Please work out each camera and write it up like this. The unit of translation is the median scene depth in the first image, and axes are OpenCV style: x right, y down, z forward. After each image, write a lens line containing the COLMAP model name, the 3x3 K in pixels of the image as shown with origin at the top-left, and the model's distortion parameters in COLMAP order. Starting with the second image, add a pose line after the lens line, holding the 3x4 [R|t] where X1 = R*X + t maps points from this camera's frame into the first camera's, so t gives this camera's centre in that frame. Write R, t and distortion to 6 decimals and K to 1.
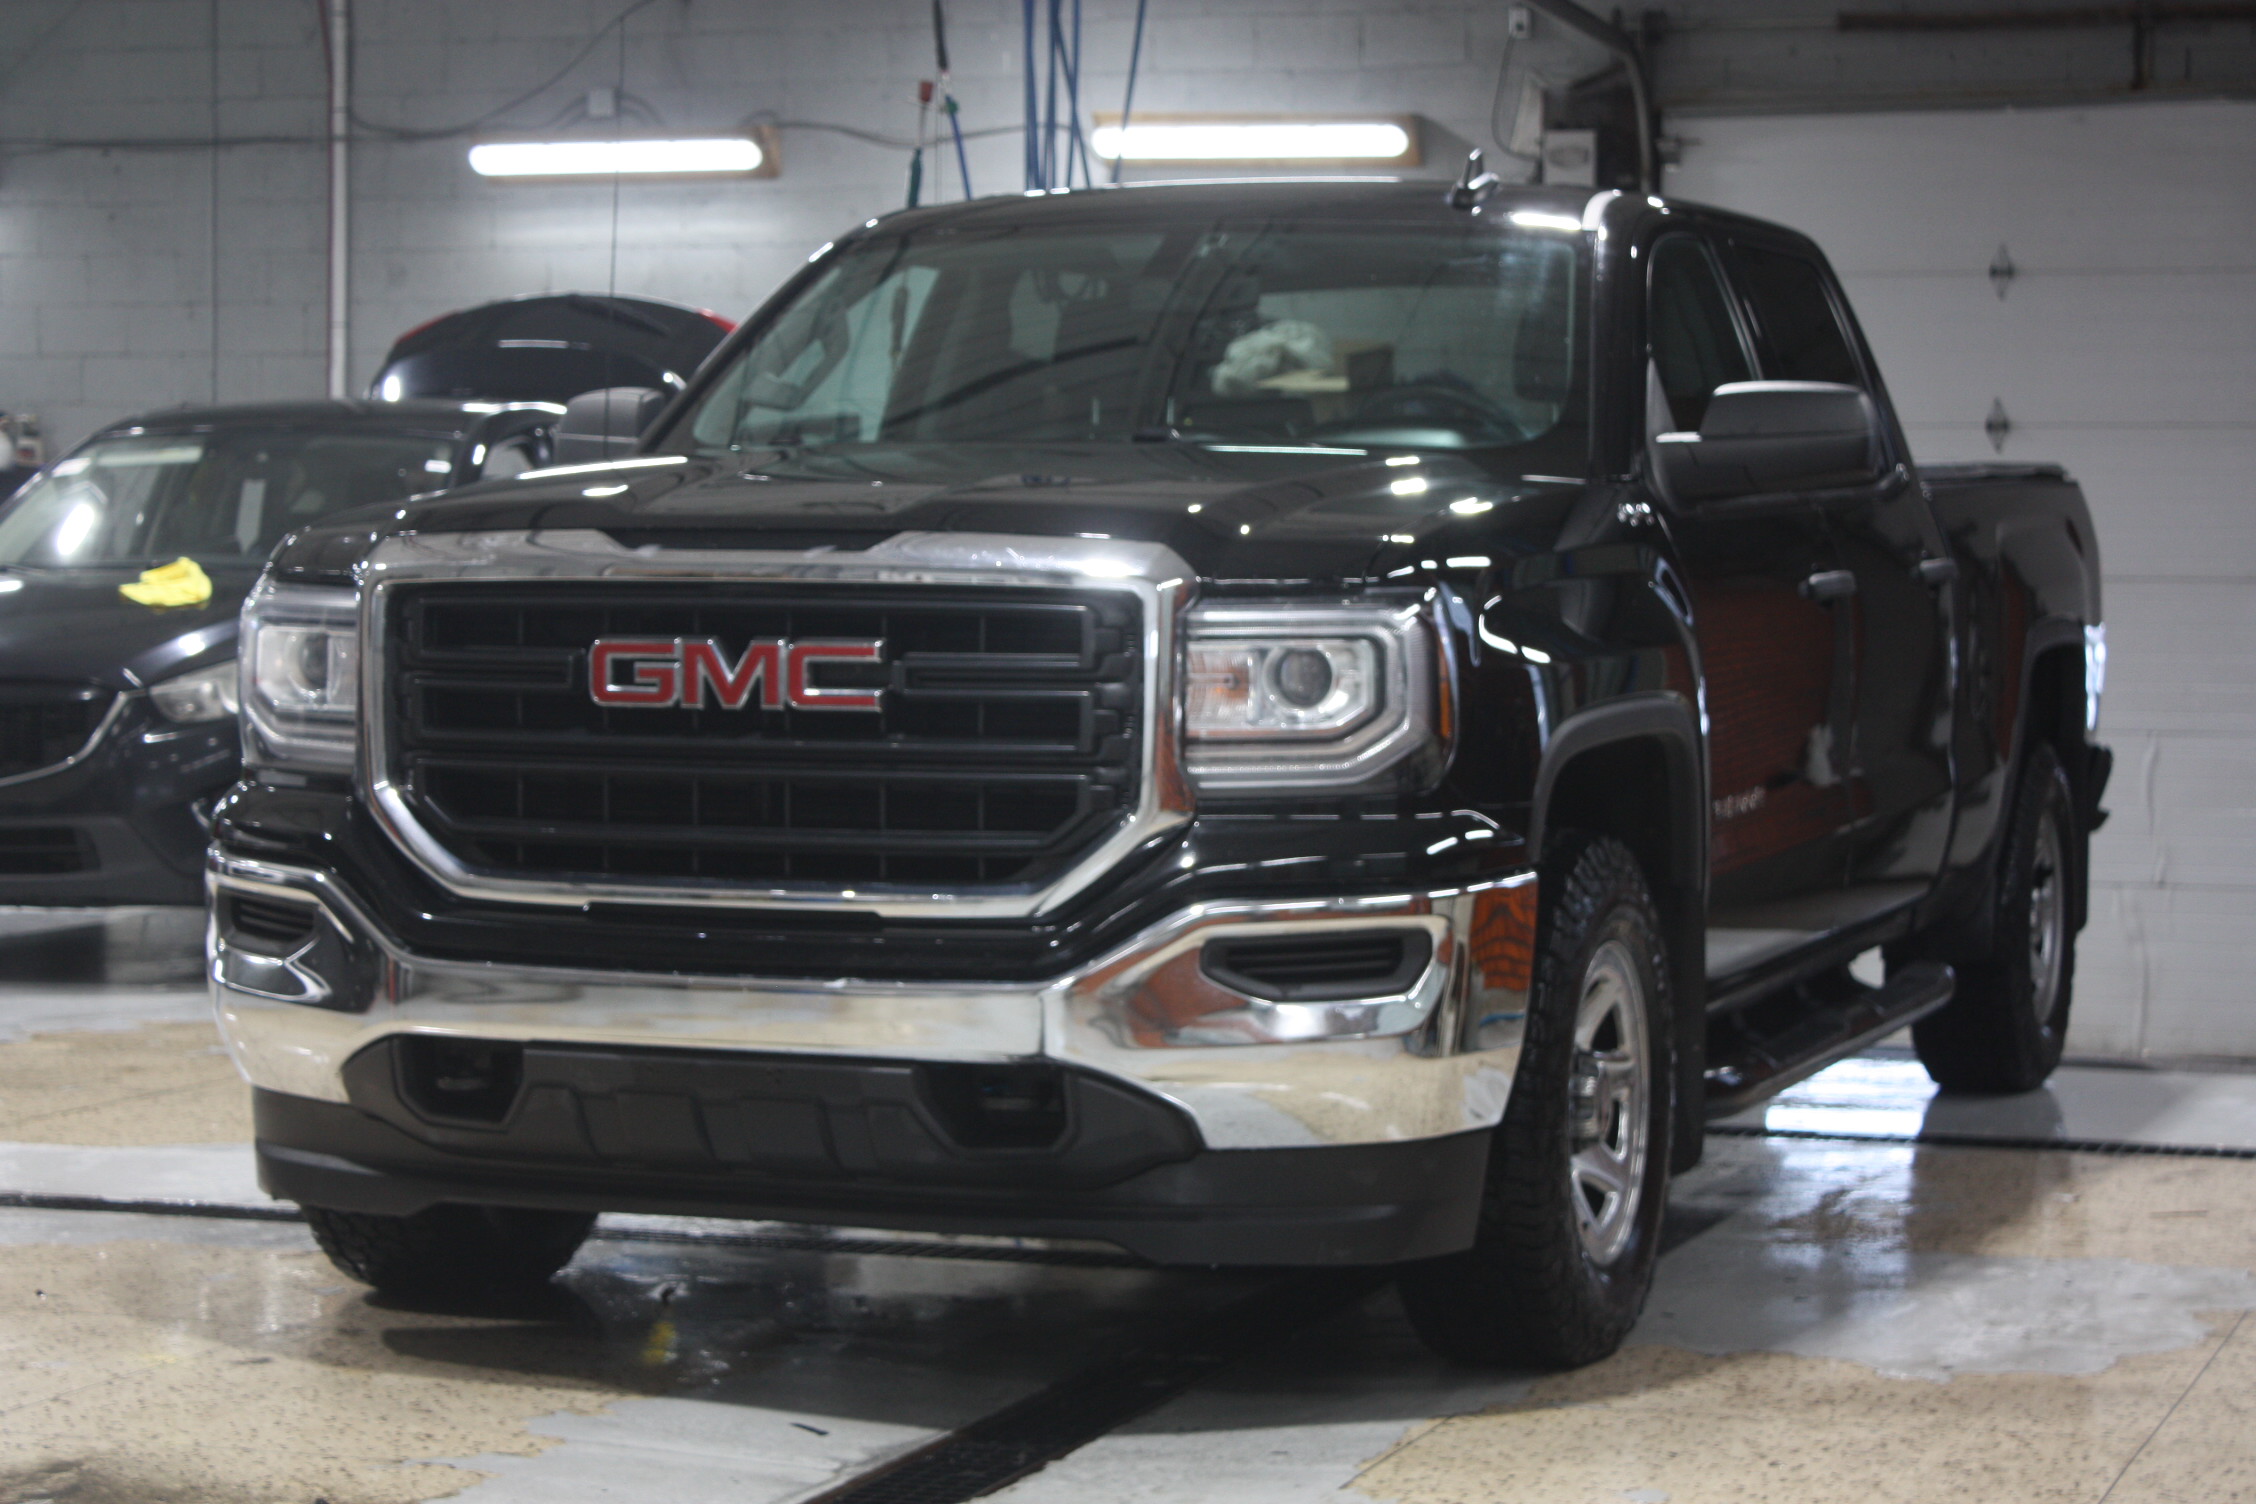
lens RADIAL K [[4995.7, 0, 1126.8], [0, 4995.7, 748.0], [0, 0, 1]] dist [0.078331, 0.000000]
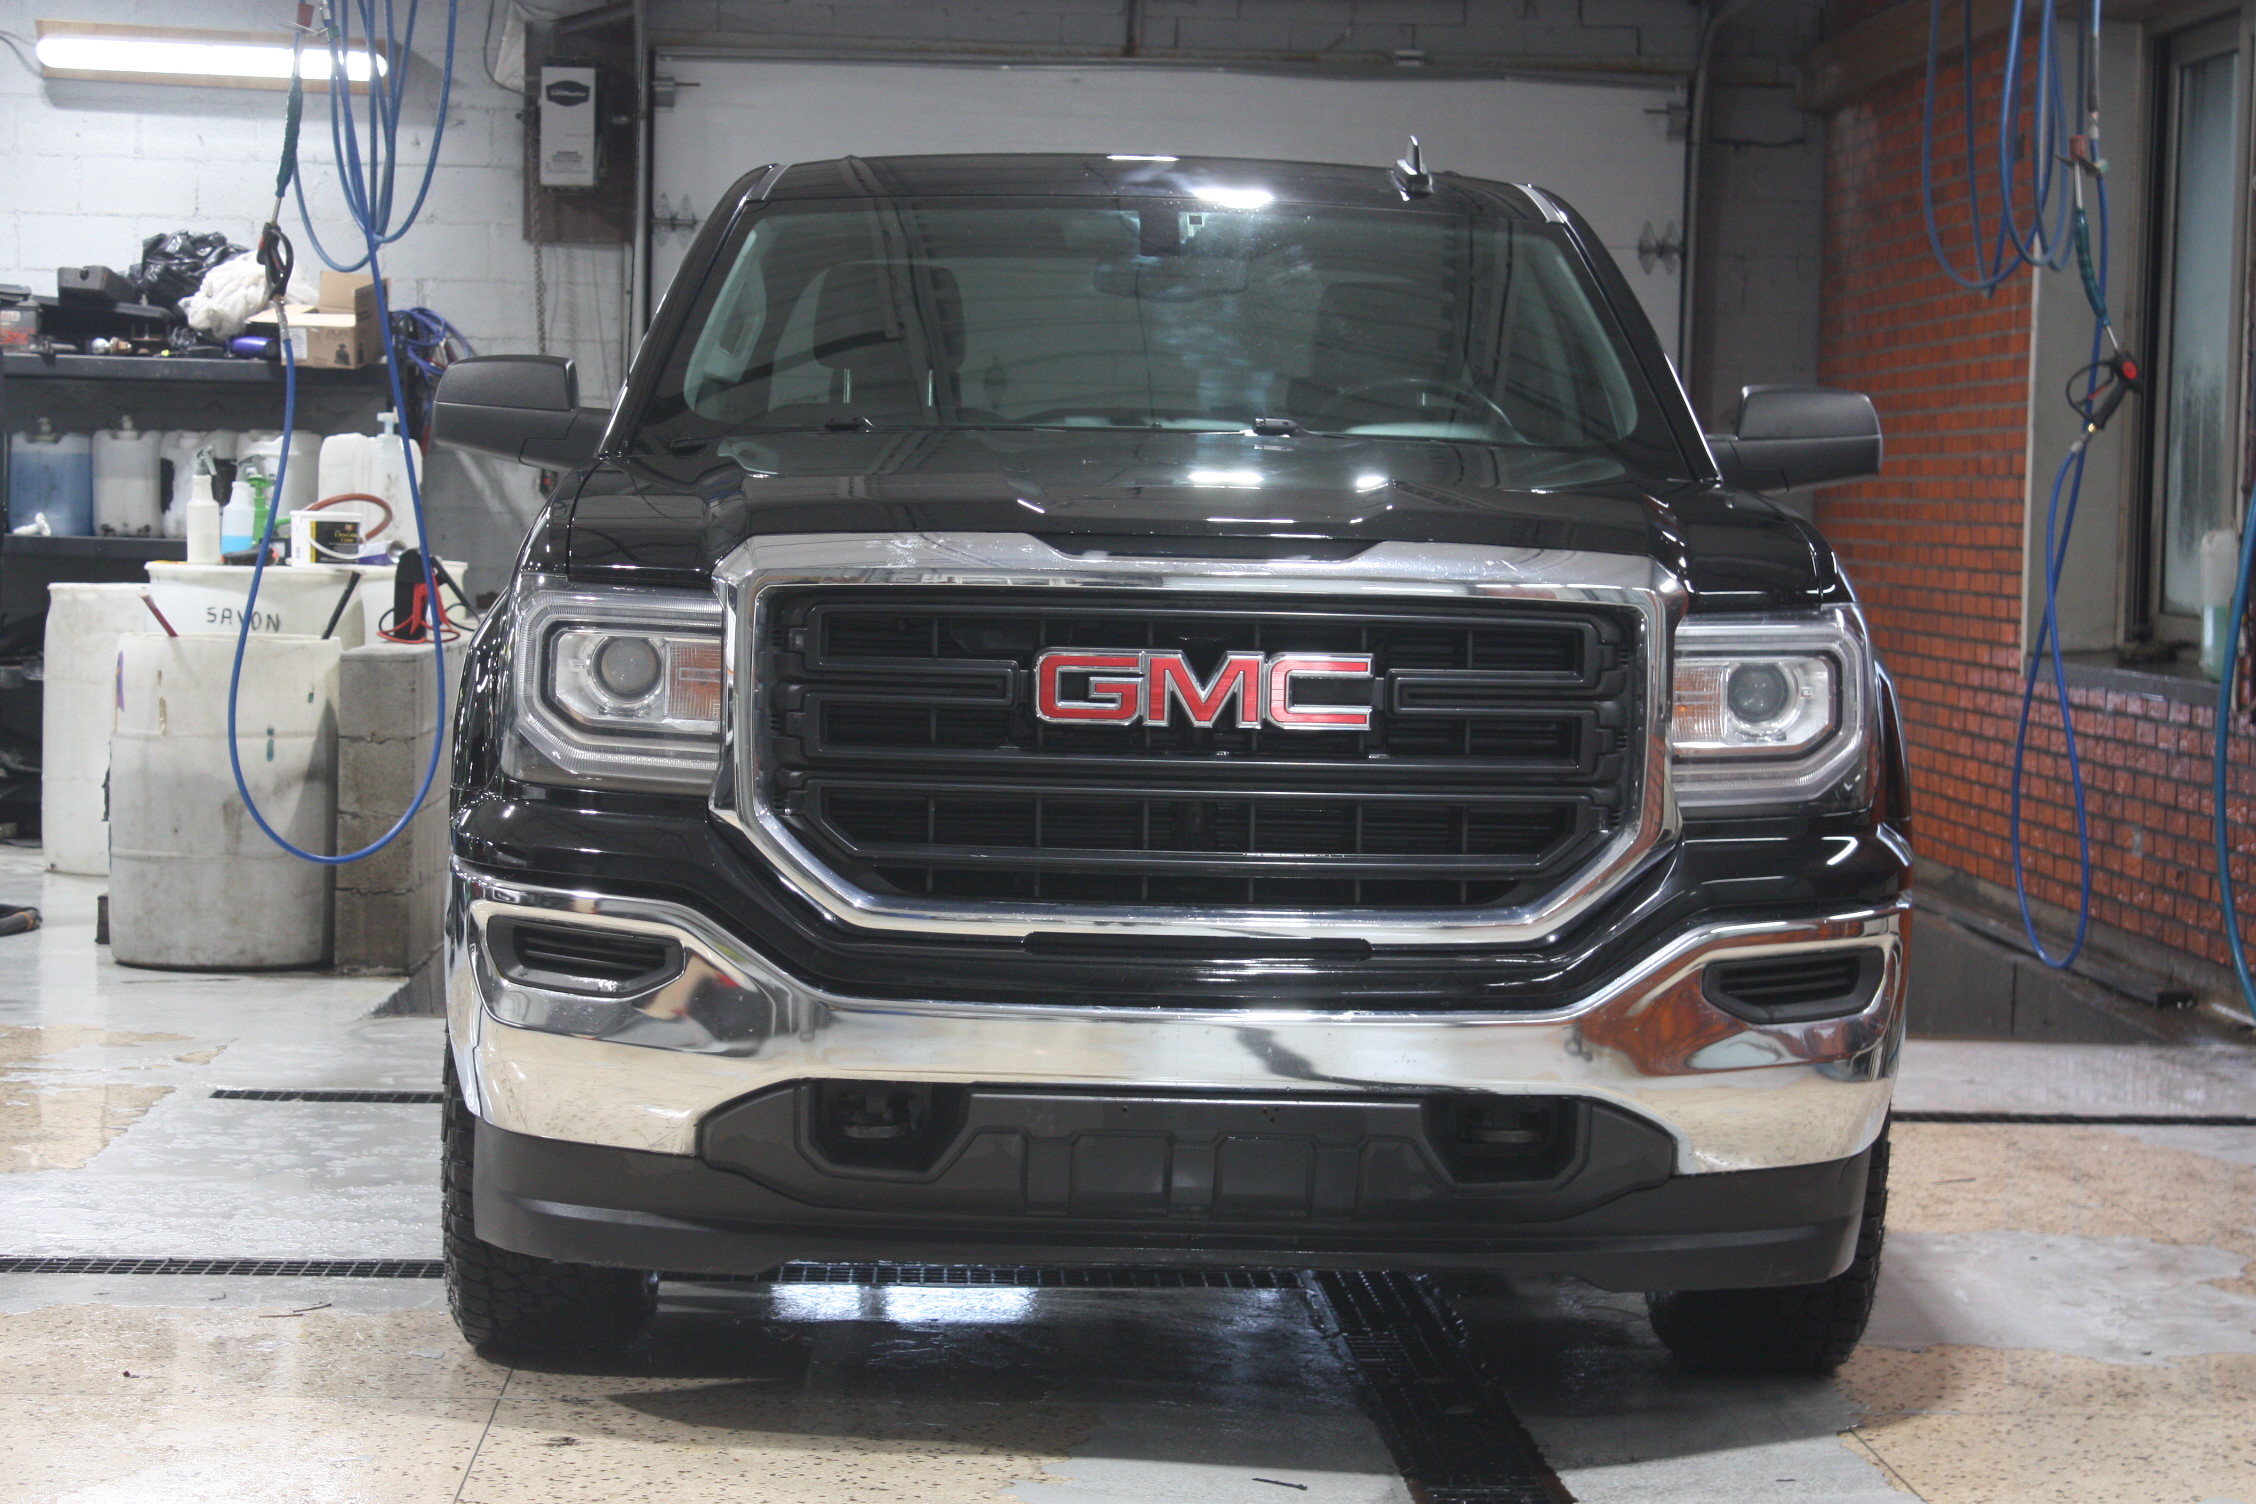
lens RADIAL K [[4995.7, 0, 1127.9], [0, 4995.7, 755.2], [0, 0, 1]] dist [0.078331, 0.000000]
pose [[0.925099, -0.006245, 0.379673, -0.449636], [-0.001304, 0.999807, 0.019621, -0.020868], [-0.379723, -0.018646, 0.924912, 0.131787]]
